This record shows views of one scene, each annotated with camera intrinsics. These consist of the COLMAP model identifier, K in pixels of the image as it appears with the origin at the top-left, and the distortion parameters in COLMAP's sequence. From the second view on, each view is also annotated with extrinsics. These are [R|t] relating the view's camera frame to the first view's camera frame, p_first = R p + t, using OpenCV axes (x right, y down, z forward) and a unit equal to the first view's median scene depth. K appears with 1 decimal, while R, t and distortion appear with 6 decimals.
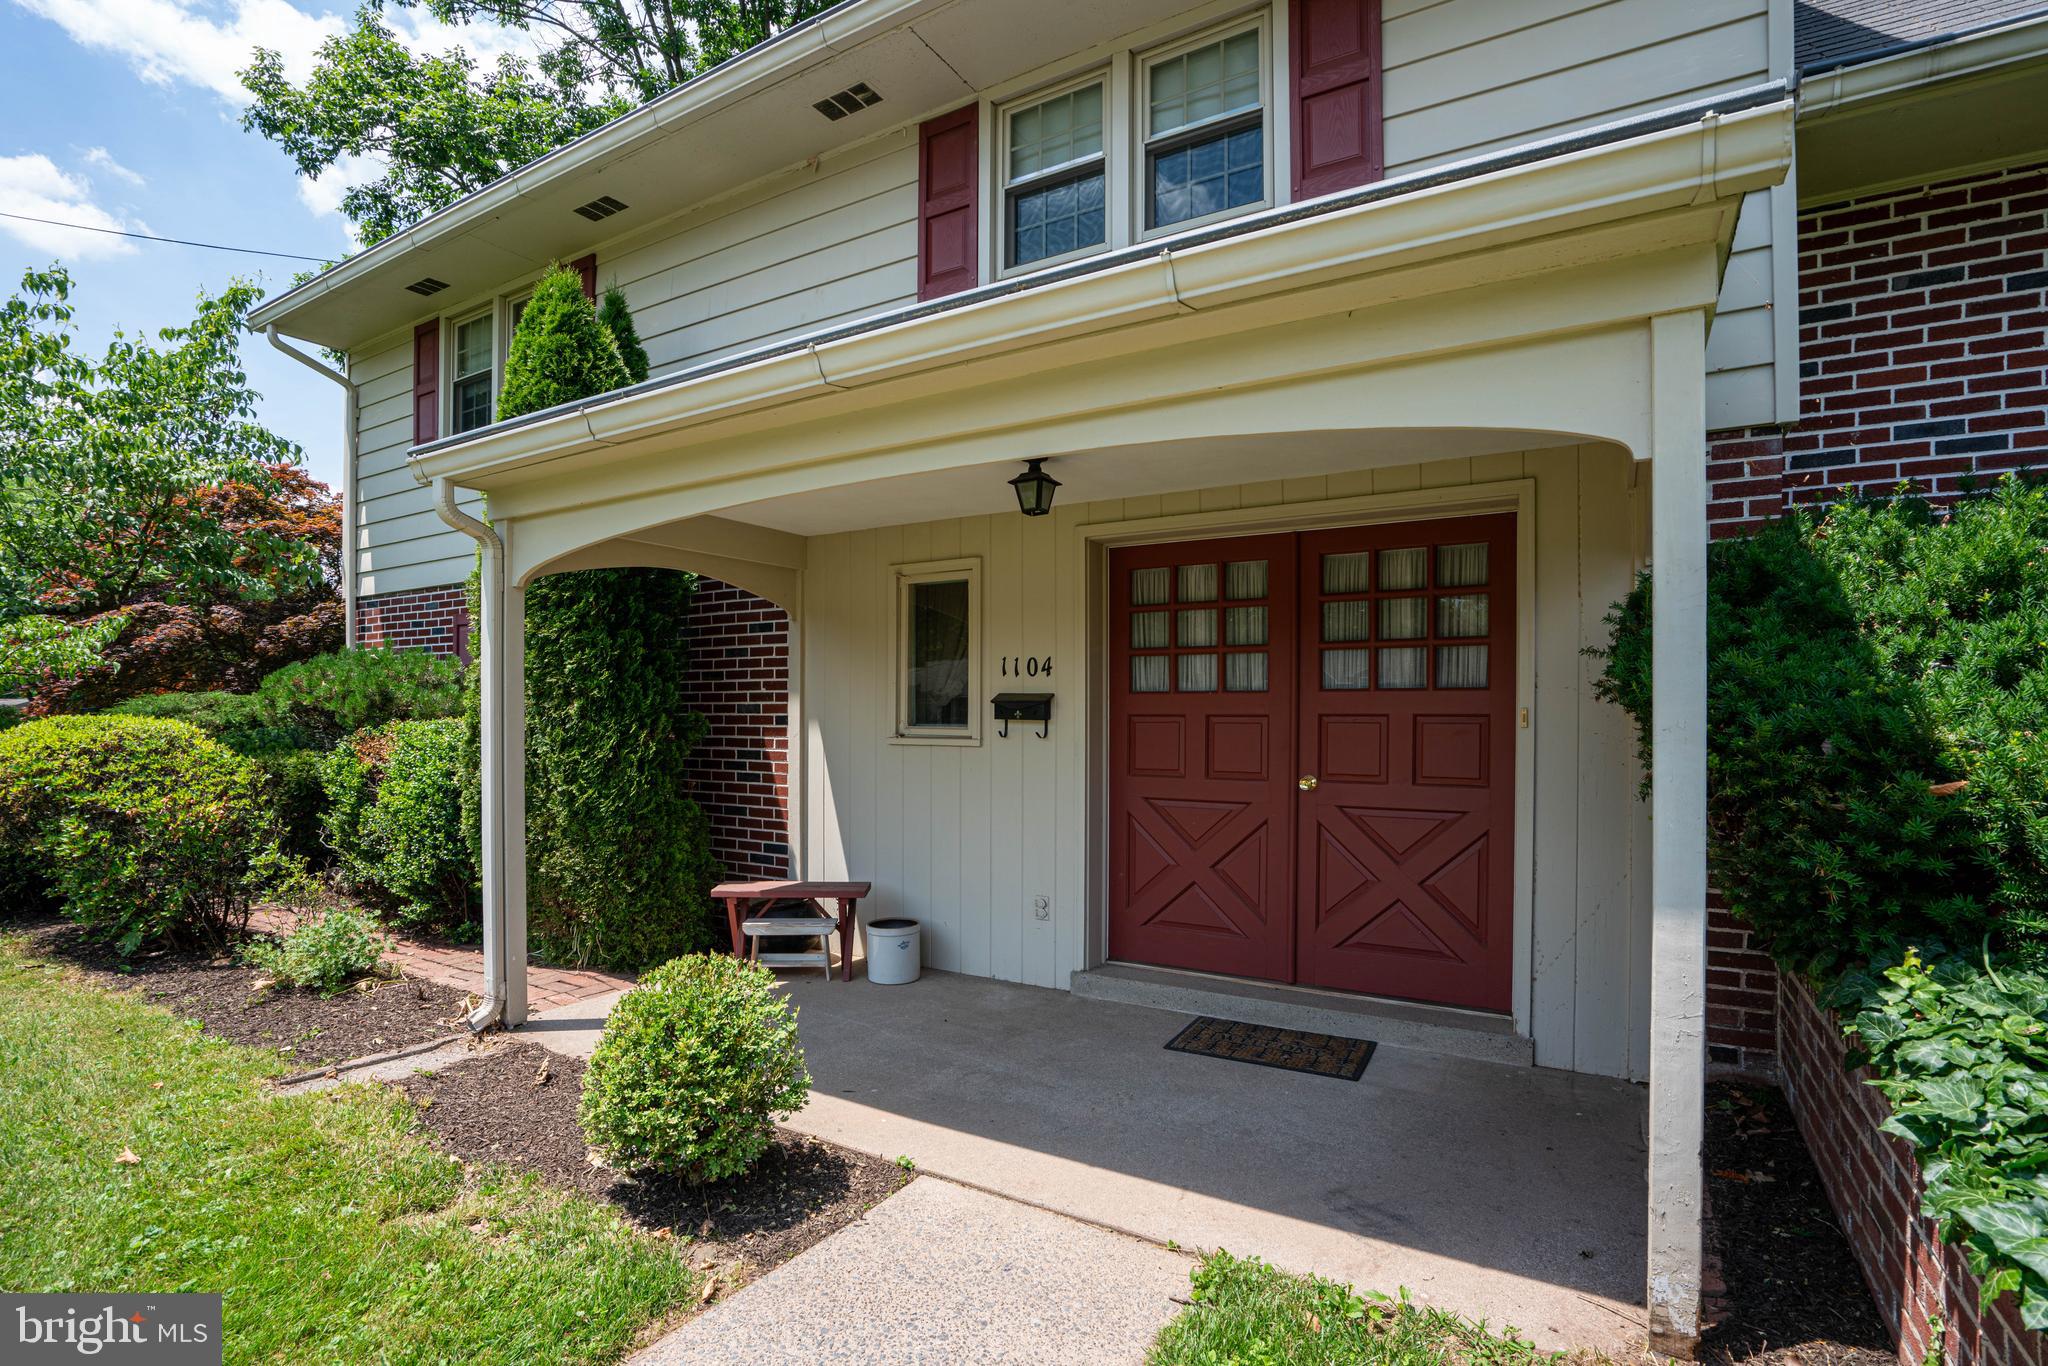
lens RADIAL K [[1007.8, 0, 990.2], [0, 1007.8, 709.8], [0, 0, 1]] dist [-0.048630, 0.011295]
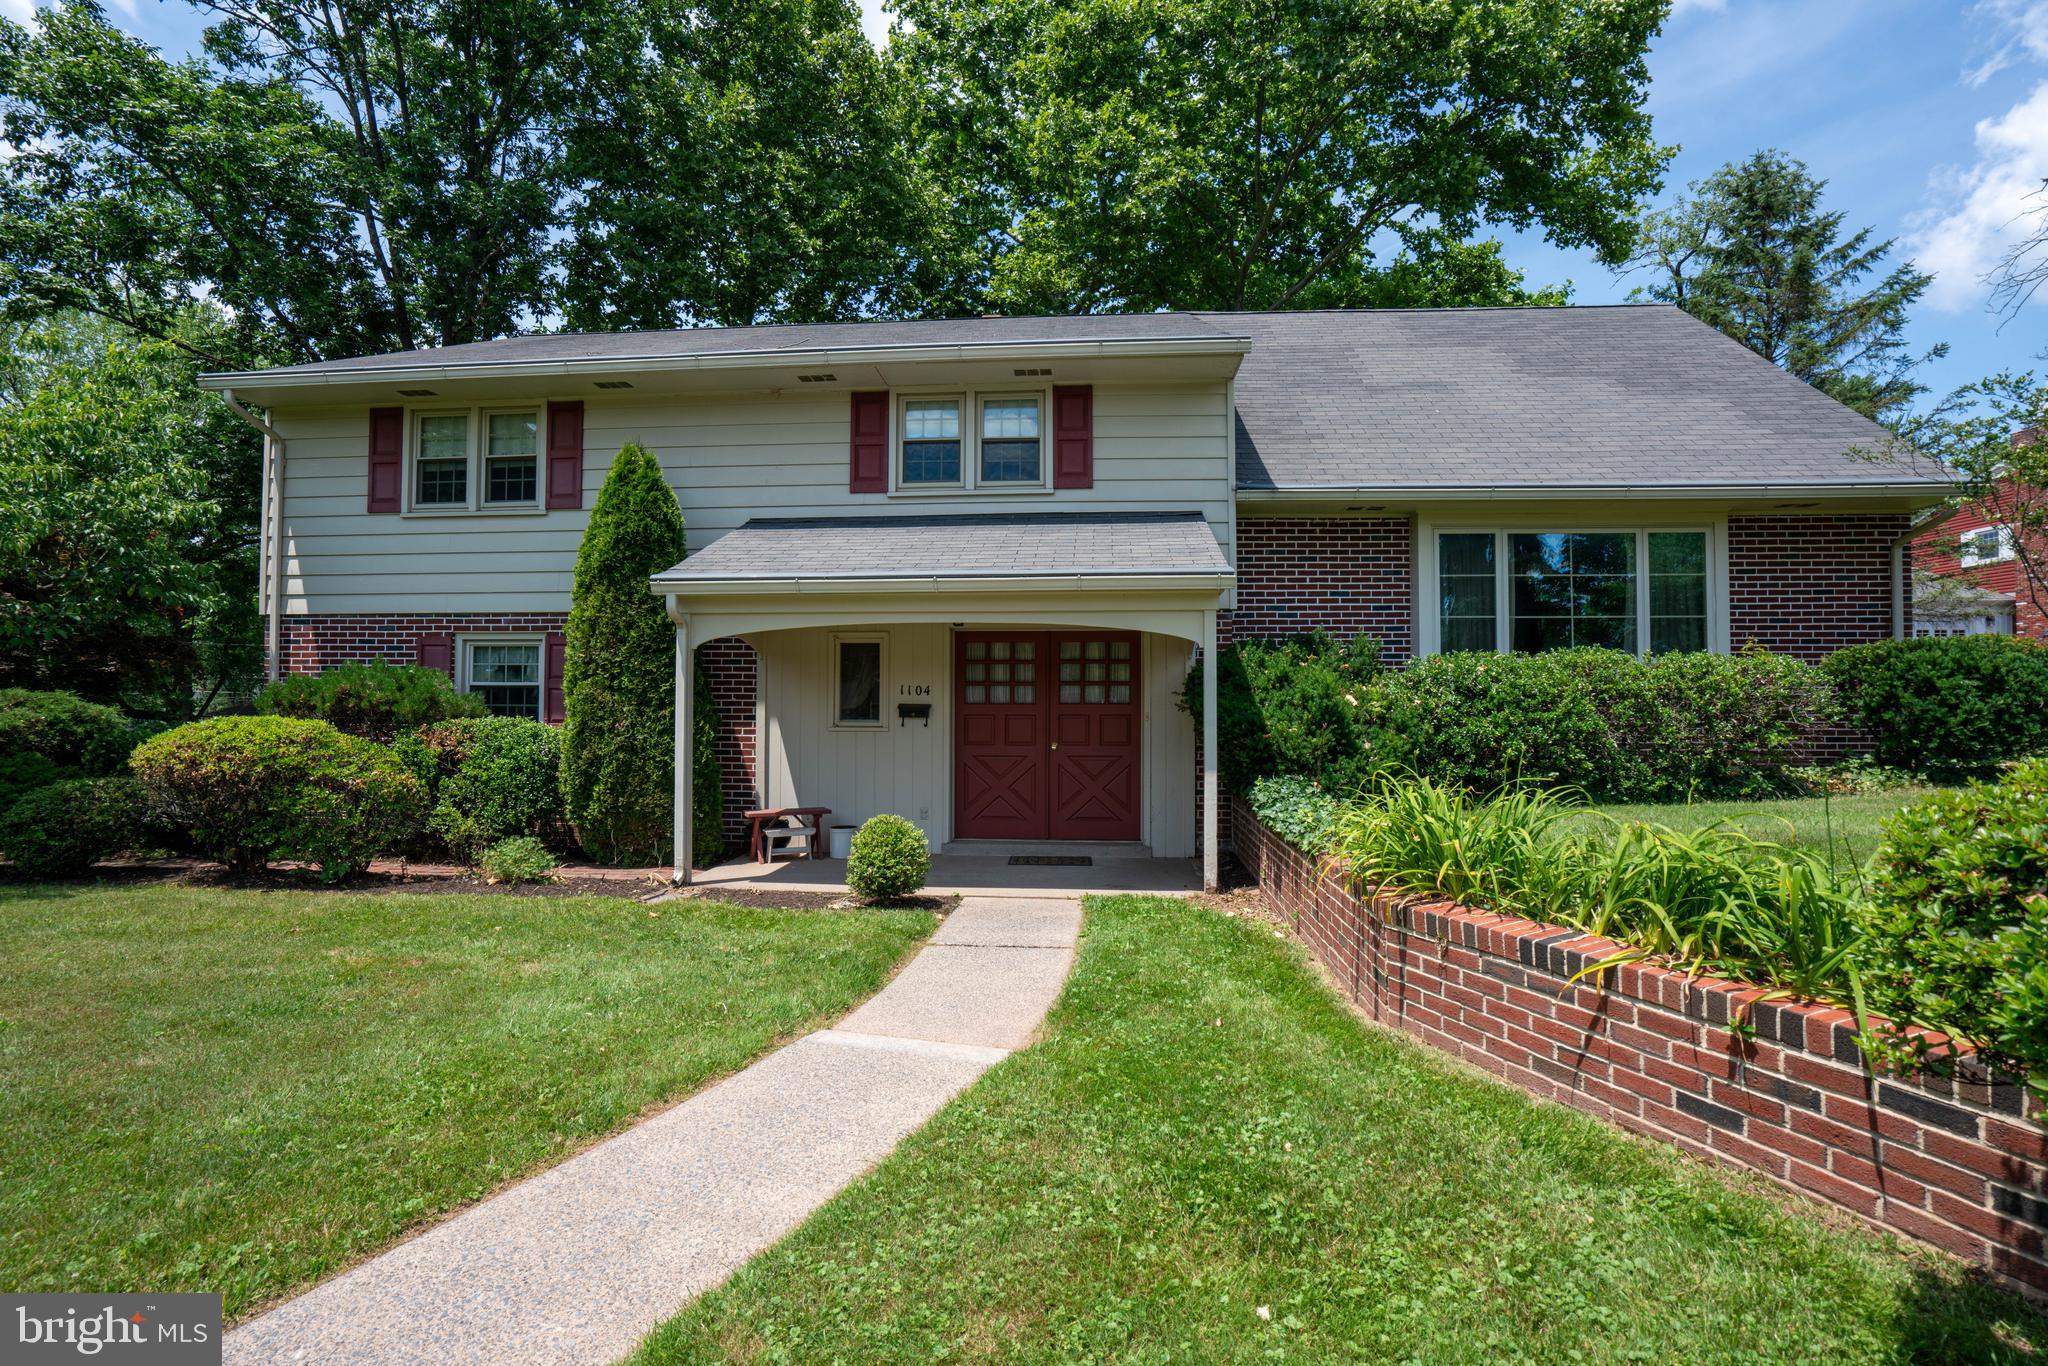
lens RADIAL K [[1002.0, 0, 1023.7], [0, 1002.0, 661.6], [0, 0, 1]] dist [-0.052538, 0.035103]
pose [[0.888053, 0.018209, 0.459380, -0.648167], [-0.003040, 0.999426, -0.033738, -0.032137], [-0.459730, 0.028564, 0.887599, -0.794337]]
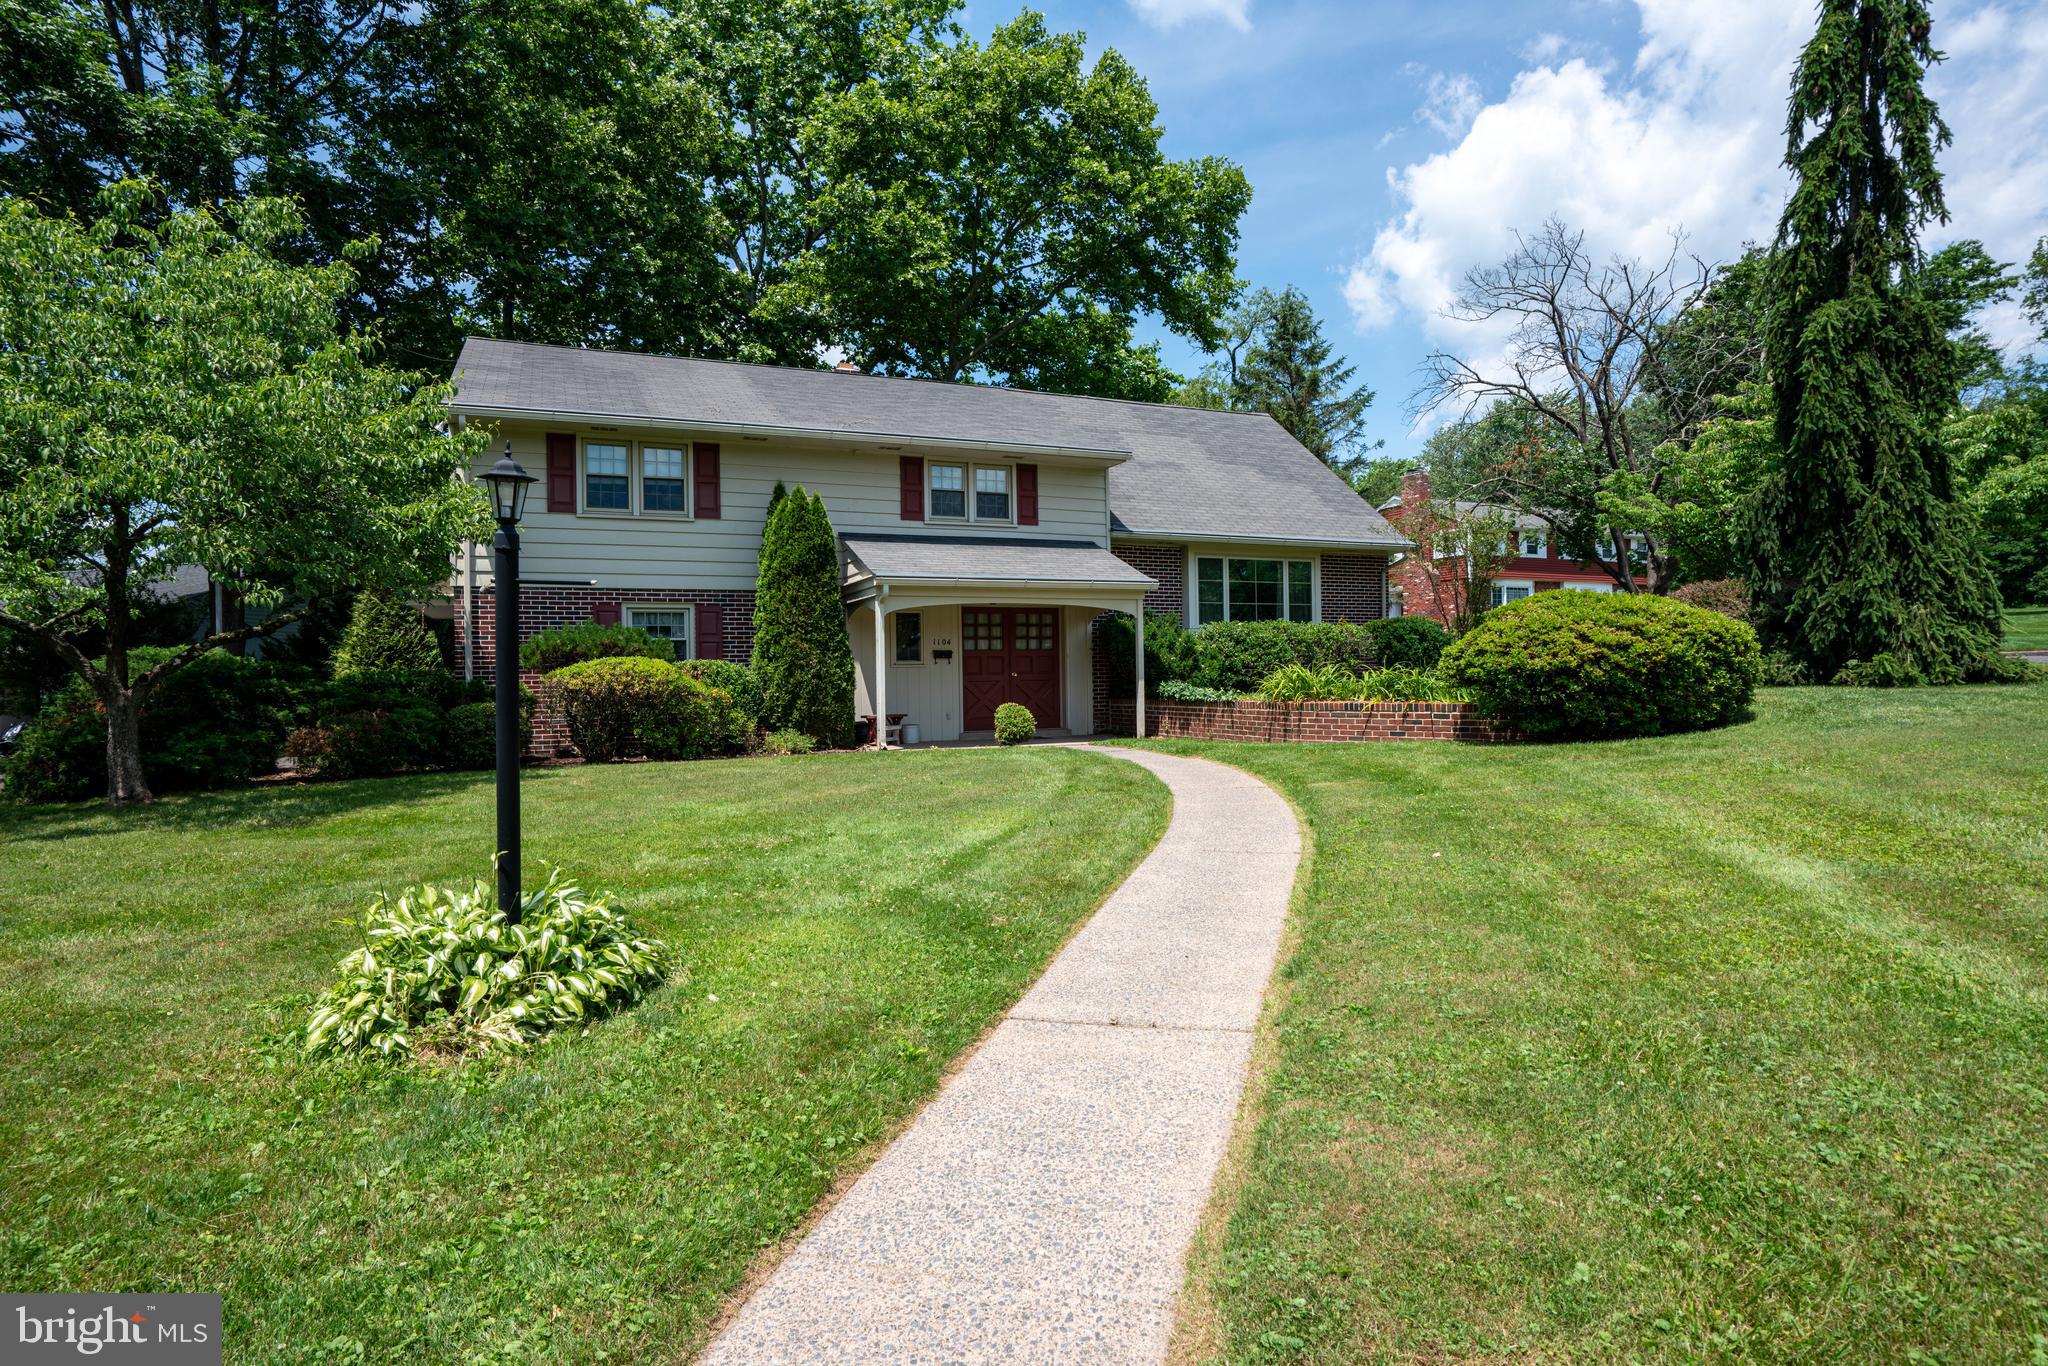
lens RADIAL K [[1180.1, 0, 1024.0], [0, 1180.1, 683.0], [0, 0, 1]] dist [-0.003680, -0.000156]
pose [[0.558008, -0.013754, 0.829721, -2.874032], [0.011084, 0.999897, 0.009121, 0.055985], [-0.829761, 0.004107, 0.558103, -1.296171]]
